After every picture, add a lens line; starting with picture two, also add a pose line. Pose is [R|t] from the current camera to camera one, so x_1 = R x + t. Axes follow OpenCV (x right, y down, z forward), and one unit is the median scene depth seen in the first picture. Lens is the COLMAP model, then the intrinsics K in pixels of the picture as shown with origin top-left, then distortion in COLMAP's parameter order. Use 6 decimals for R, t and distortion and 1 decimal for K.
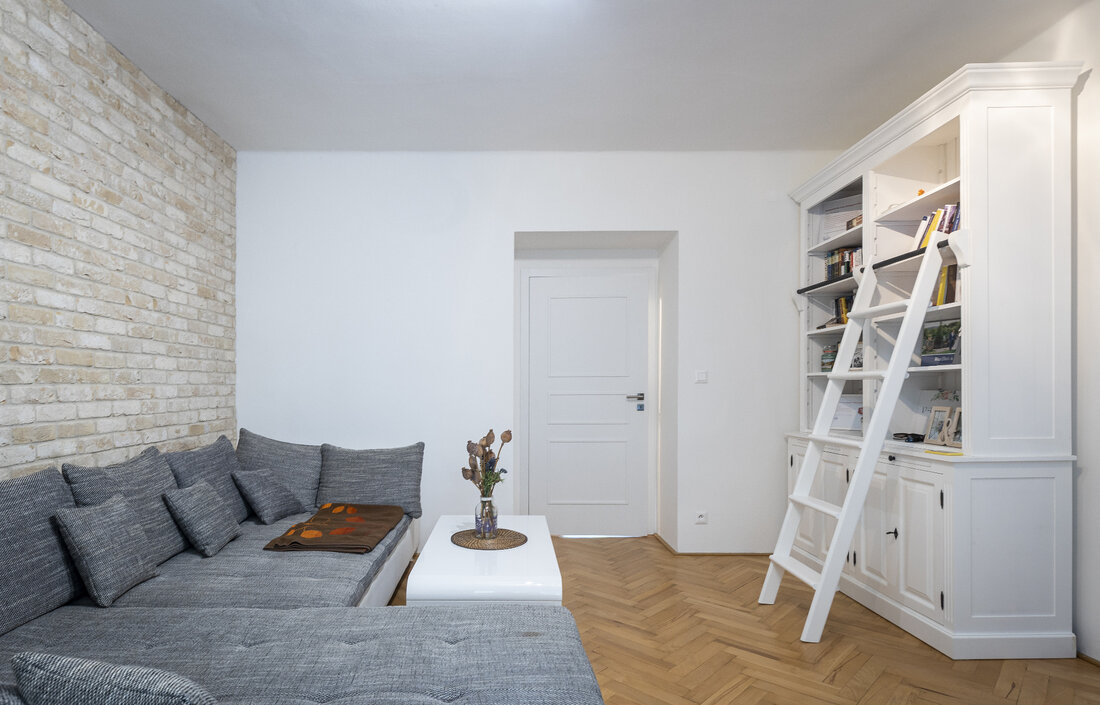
lens RADIAL K [[596.1, 0, 521.9], [0, 596.1, 392.7], [0, 0, 1]] dist [0.007059, 0.000375]
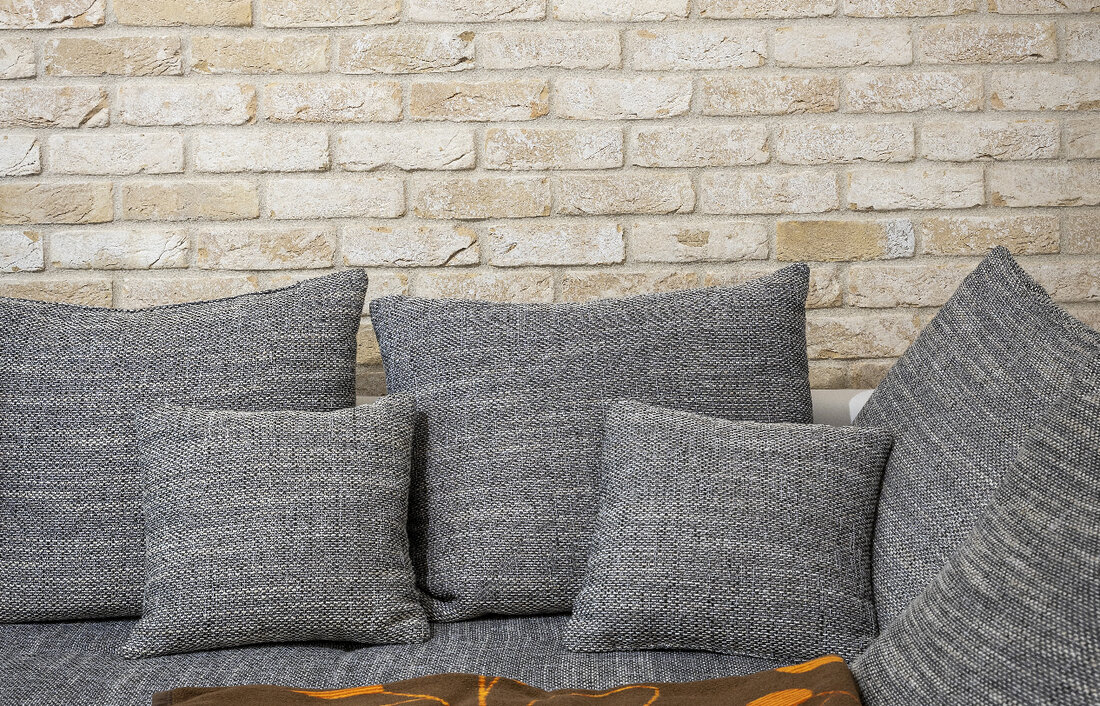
lens RADIAL K [[1627.8, 0, 537.5], [0, 1627.8, 250.4], [0, 0, 1]] dist [0.024691, 0.000000]
pose [[-0.023230, 0.041979, -0.998848, 0.231100], [0.002625, 0.999117, 0.041929, 0.046271], [0.999727, -0.001648, -0.023319, 1.145380]]
